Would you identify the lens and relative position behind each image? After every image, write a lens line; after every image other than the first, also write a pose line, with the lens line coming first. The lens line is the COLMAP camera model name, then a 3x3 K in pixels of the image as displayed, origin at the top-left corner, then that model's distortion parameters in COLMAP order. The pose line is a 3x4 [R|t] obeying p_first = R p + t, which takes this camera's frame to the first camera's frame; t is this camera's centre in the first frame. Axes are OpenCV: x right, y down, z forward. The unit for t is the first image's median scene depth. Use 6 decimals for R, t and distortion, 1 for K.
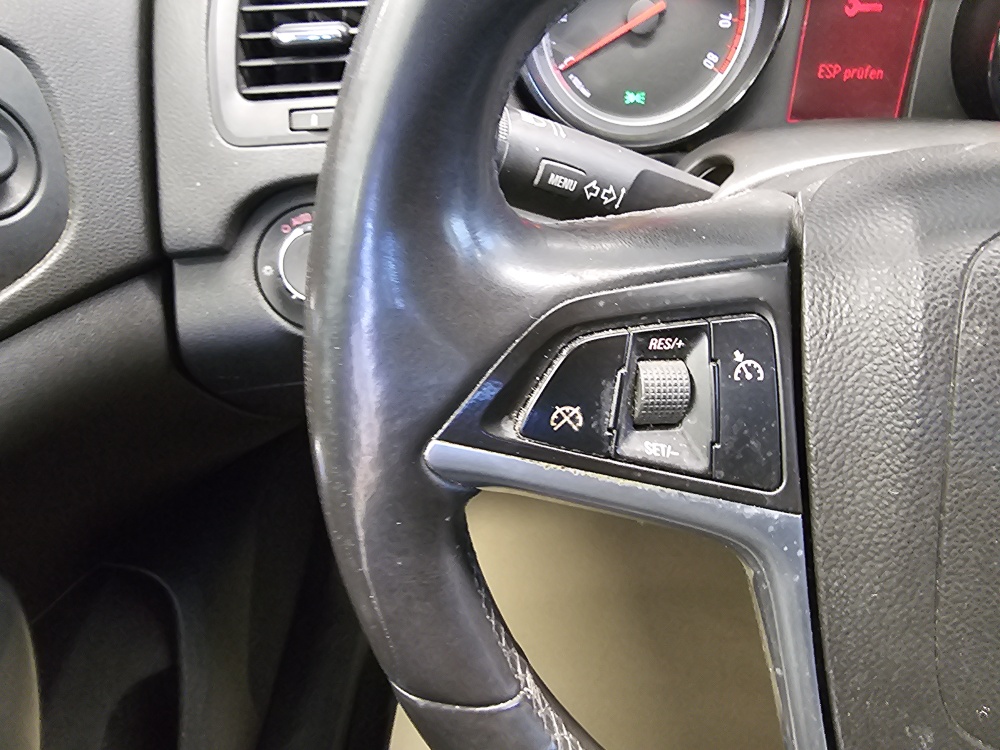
lens RADIAL K [[686.7, 0, 485.1], [0, 686.7, 366.0], [0, 0, 1]] dist [-0.001727, -0.000791]
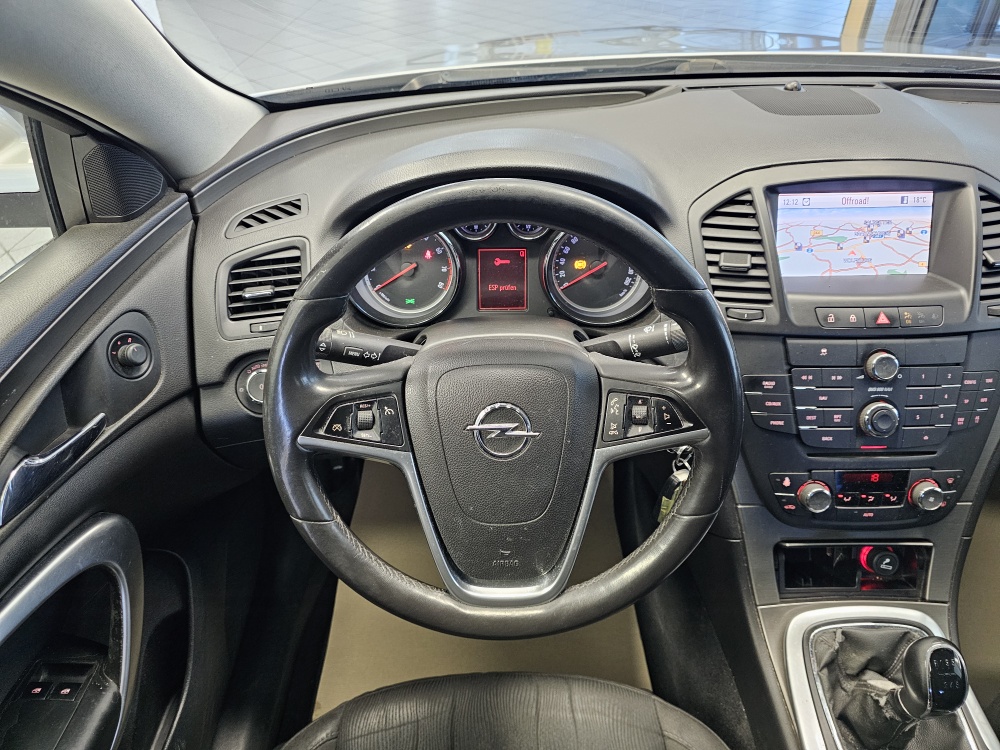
lens RADIAL K [[682.4, 0, 498.1], [0, 682.4, 370.0], [0, 0, 1]] dist [0.038483, -0.044232]
pose [[0.992972, -0.057836, 0.103253, 0.408702], [0.070808, 0.989405, -0.126743, 0.197006], [-0.094829, 0.133163, 0.986547, -1.824239]]
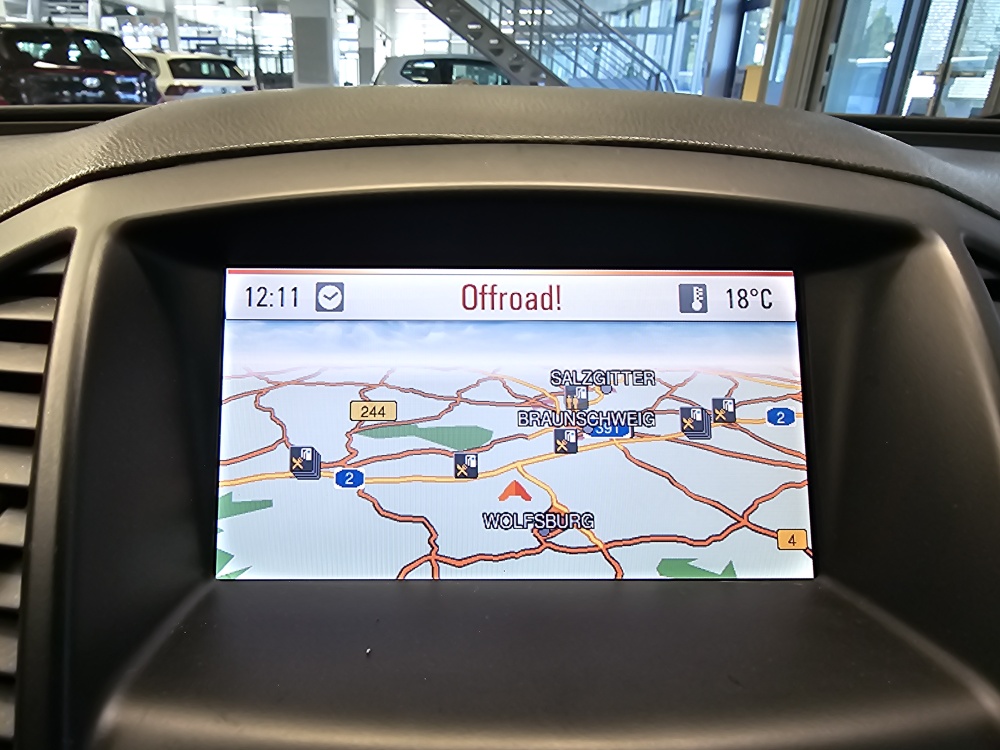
lens RADIAL K [[679.8, 0, 417.9], [0, 679.8, 374.4], [0, 0, 1]] dist [-0.003985, -0.000882]
pose [[0.992888, -0.012299, 0.118417, 2.234134], [0.056231, 0.925161, -0.375386, -0.474494], [-0.104938, 0.379375, 0.919273, 0.358010]]
